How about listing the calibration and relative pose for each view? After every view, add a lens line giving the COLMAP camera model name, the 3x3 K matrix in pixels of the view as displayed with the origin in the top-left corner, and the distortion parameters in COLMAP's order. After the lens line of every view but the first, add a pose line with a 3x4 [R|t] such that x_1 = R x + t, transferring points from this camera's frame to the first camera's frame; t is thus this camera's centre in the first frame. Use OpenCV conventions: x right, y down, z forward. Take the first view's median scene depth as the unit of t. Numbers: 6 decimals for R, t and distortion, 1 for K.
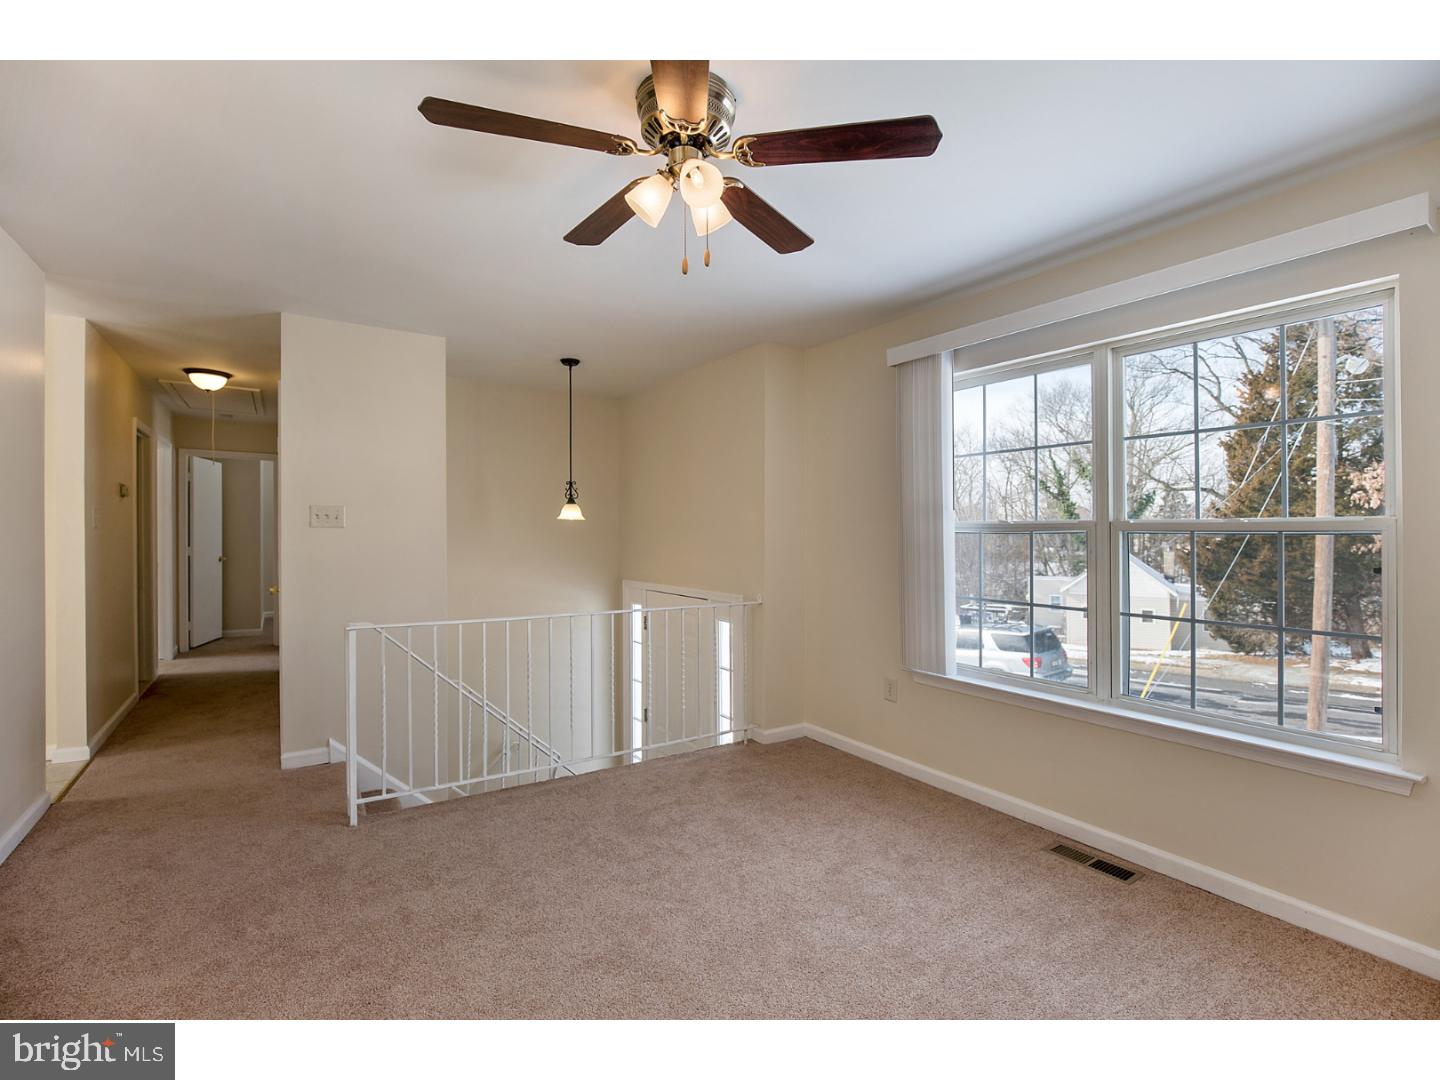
lens RADIAL K [[667.8, 0, 723.0], [0, 667.8, 532.1], [0, 0, 1]] dist [-0.027472, 0.007351]
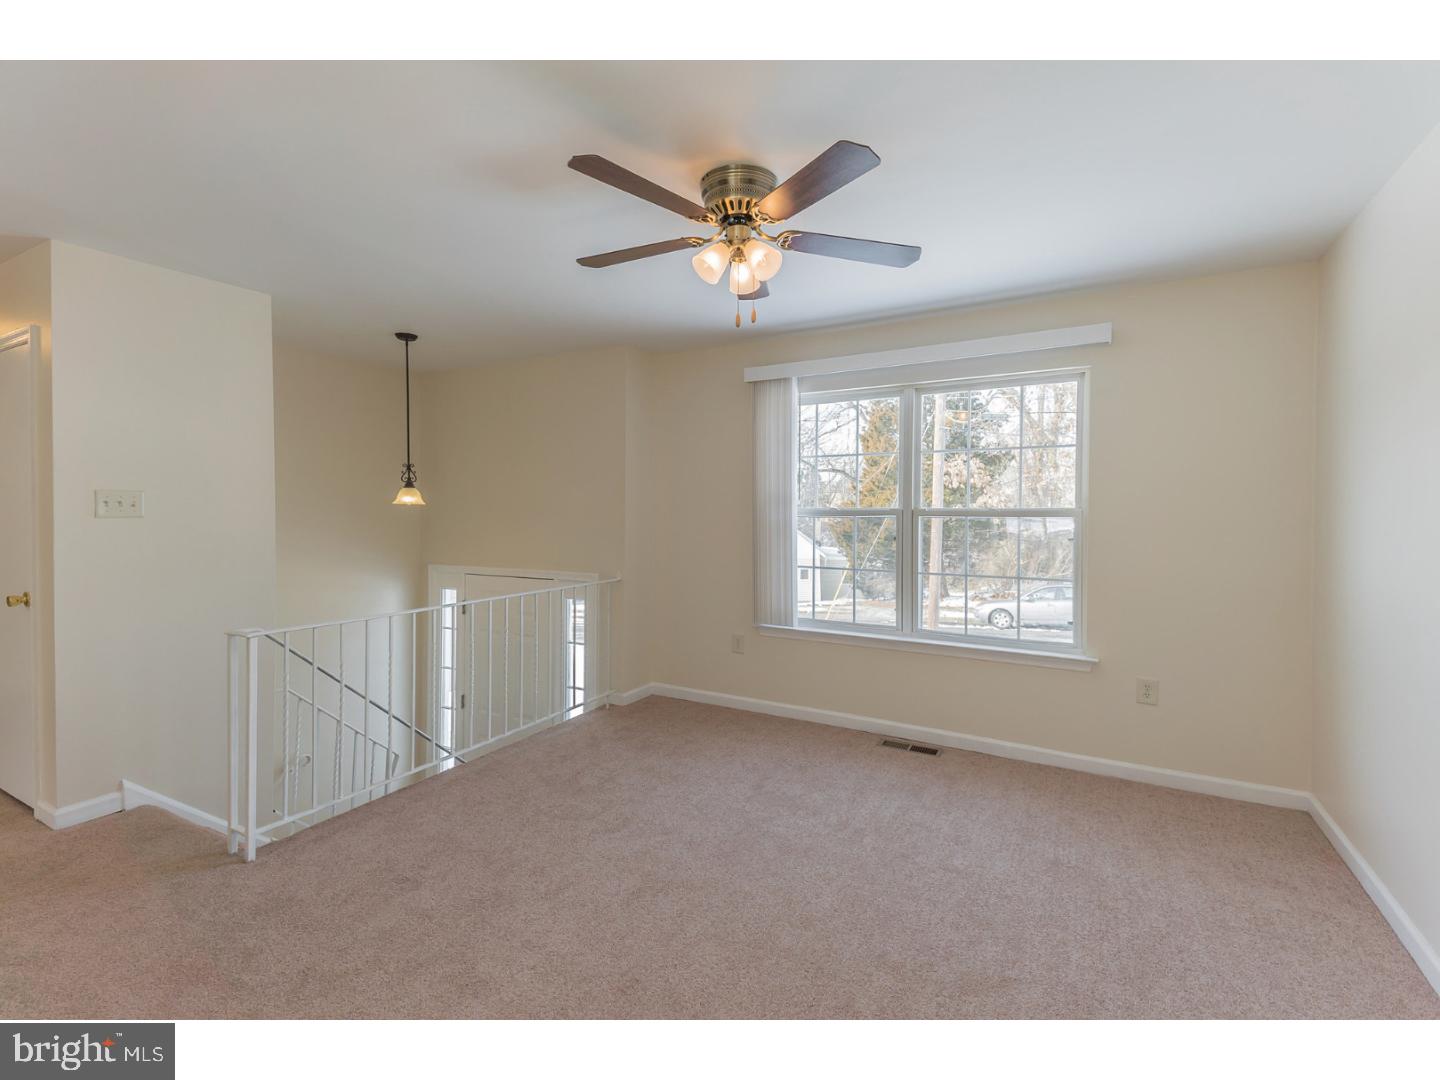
lens RADIAL K [[650.7, 0, 730.4], [0, 650.7, 520.1], [0, 0, 1]] dist [0.080783, -0.046884]
pose [[0.888431, -0.013827, 0.458802, -0.329856], [0.003237, 0.999710, 0.023860, -0.022292], [-0.458999, -0.019713, 0.888218, -0.063831]]
